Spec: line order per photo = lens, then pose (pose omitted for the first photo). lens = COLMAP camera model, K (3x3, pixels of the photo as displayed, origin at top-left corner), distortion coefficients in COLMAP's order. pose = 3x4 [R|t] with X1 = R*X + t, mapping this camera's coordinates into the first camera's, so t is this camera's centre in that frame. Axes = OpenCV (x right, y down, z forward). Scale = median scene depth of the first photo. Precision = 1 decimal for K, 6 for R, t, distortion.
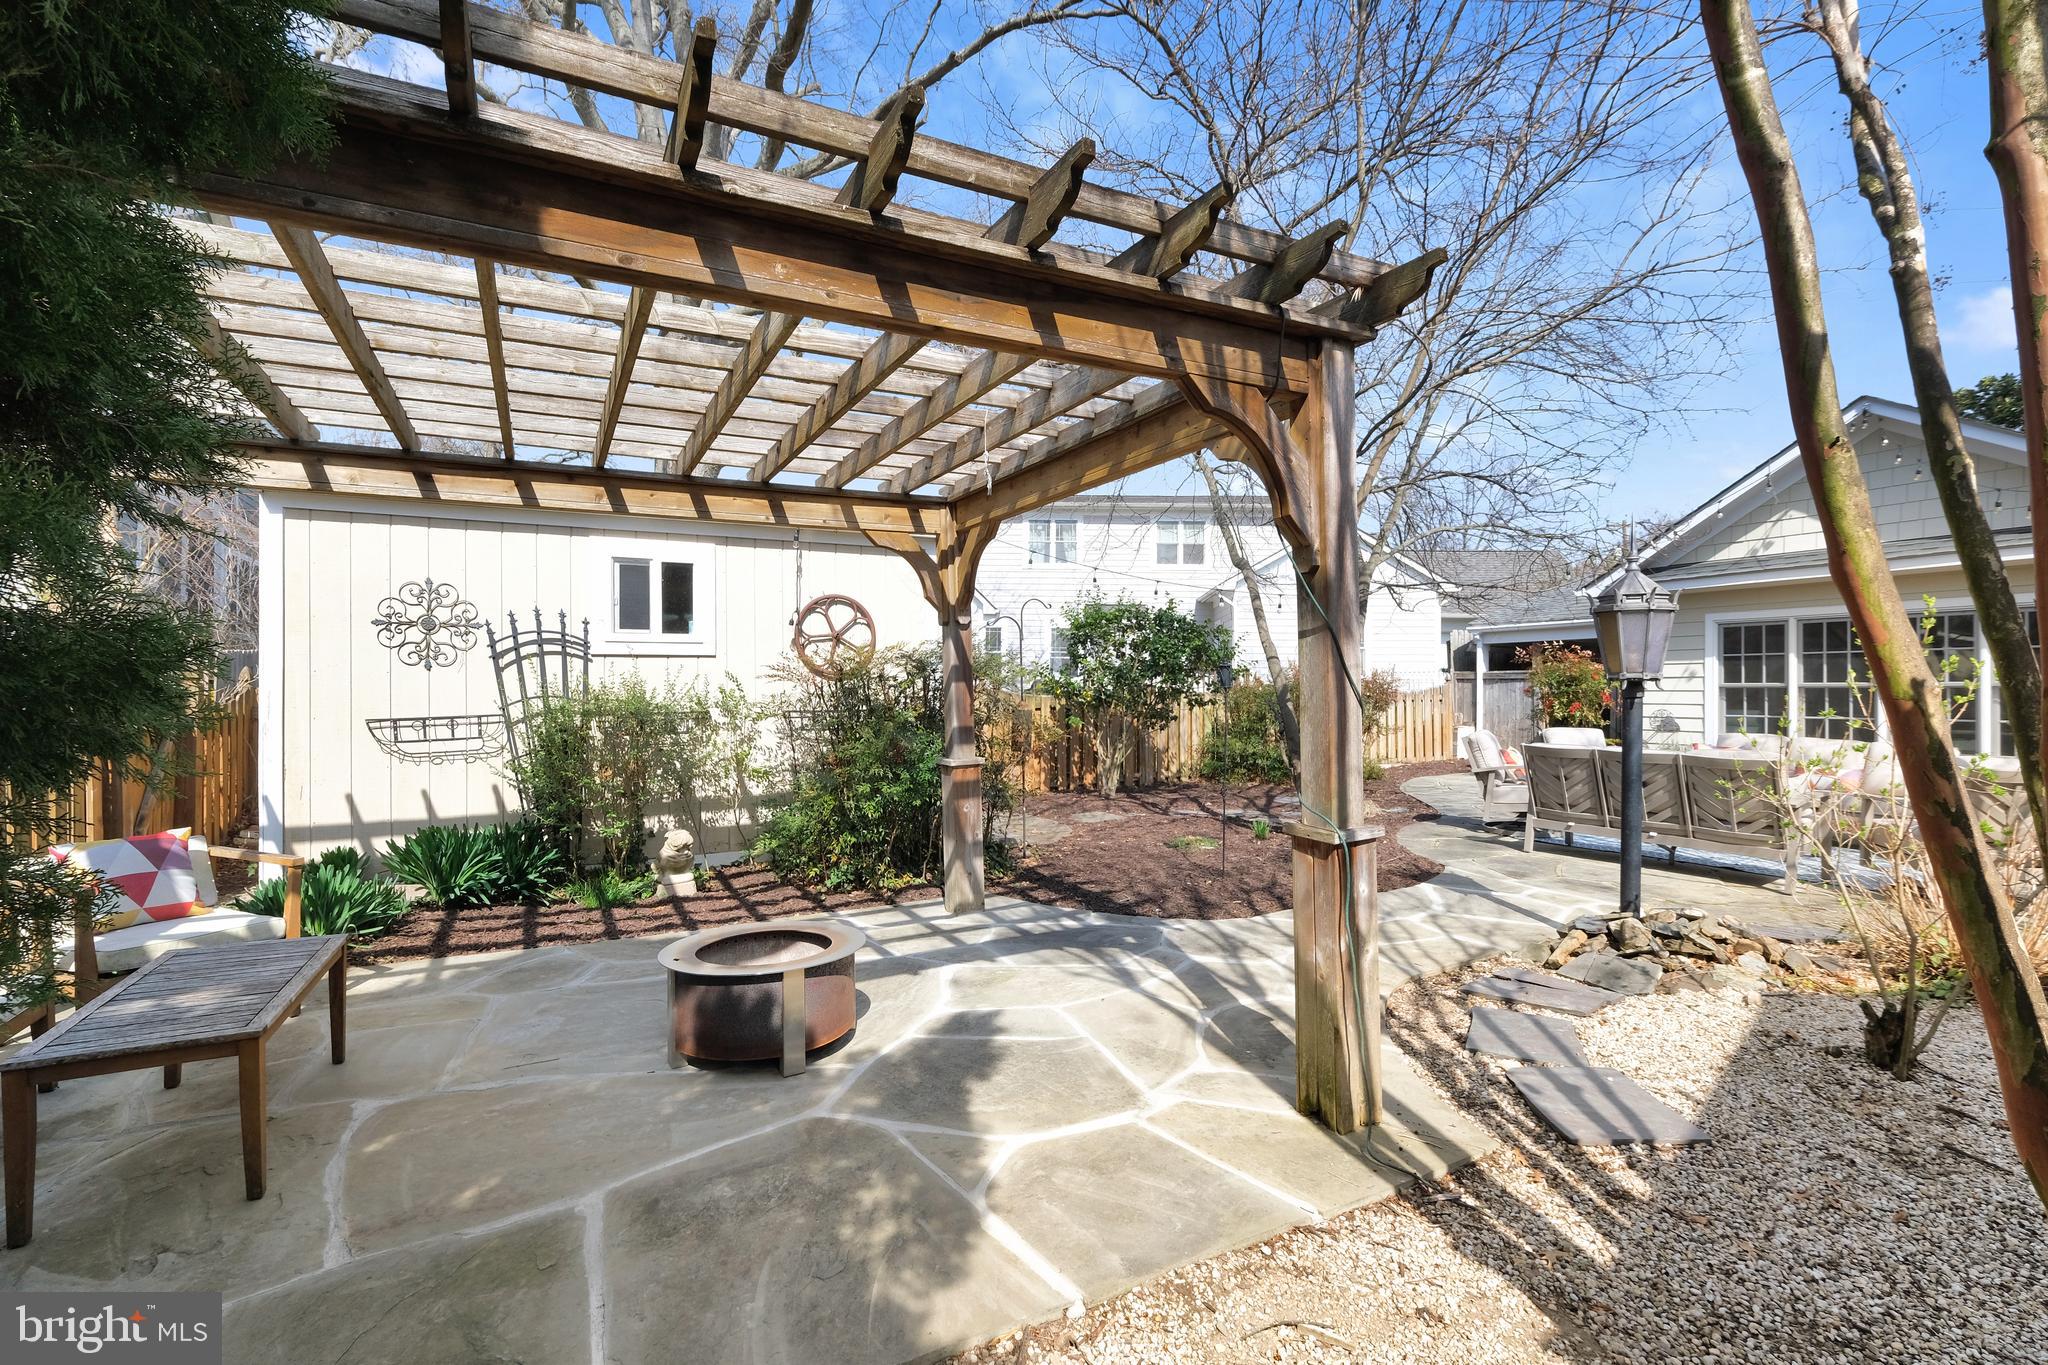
lens RADIAL K [[916.5, 0, 1032.5], [0, 916.5, 704.4], [0, 0, 1]] dist [-0.001130, -0.000072]
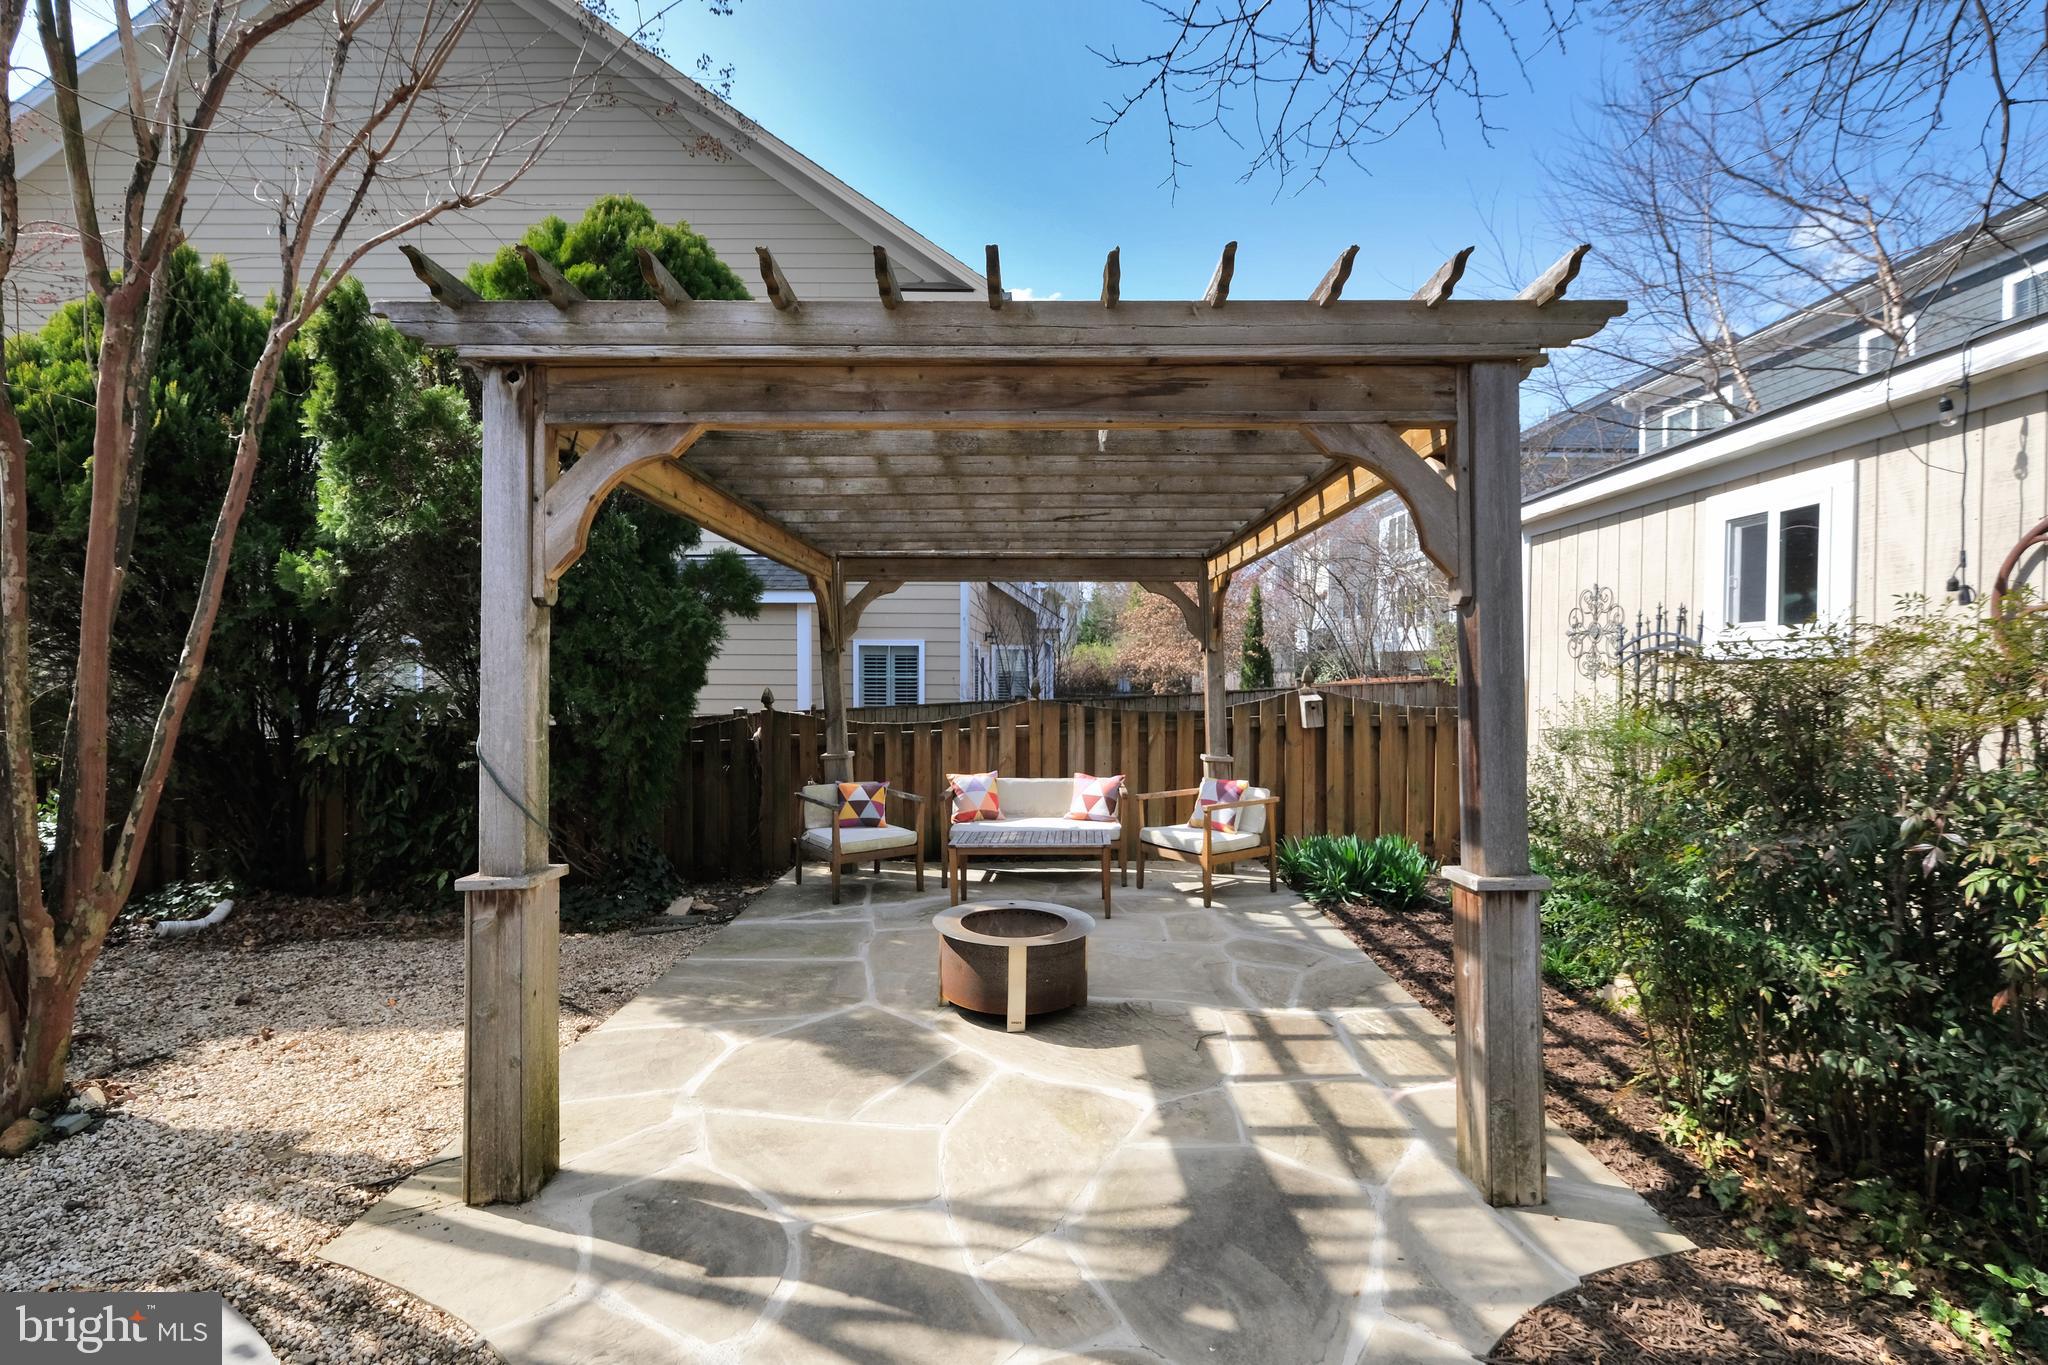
lens RADIAL K [[901.9, 0, 1024.0], [0, 901.9, 682.5], [0, 0, 1]] dist [0.000200, -0.000014]
pose [[-0.482949, 0.014745, -0.875524, 0.579758], [-0.017758, 0.999488, 0.026629, -0.065664], [0.875469, 0.028408, -0.482439, 1.238711]]
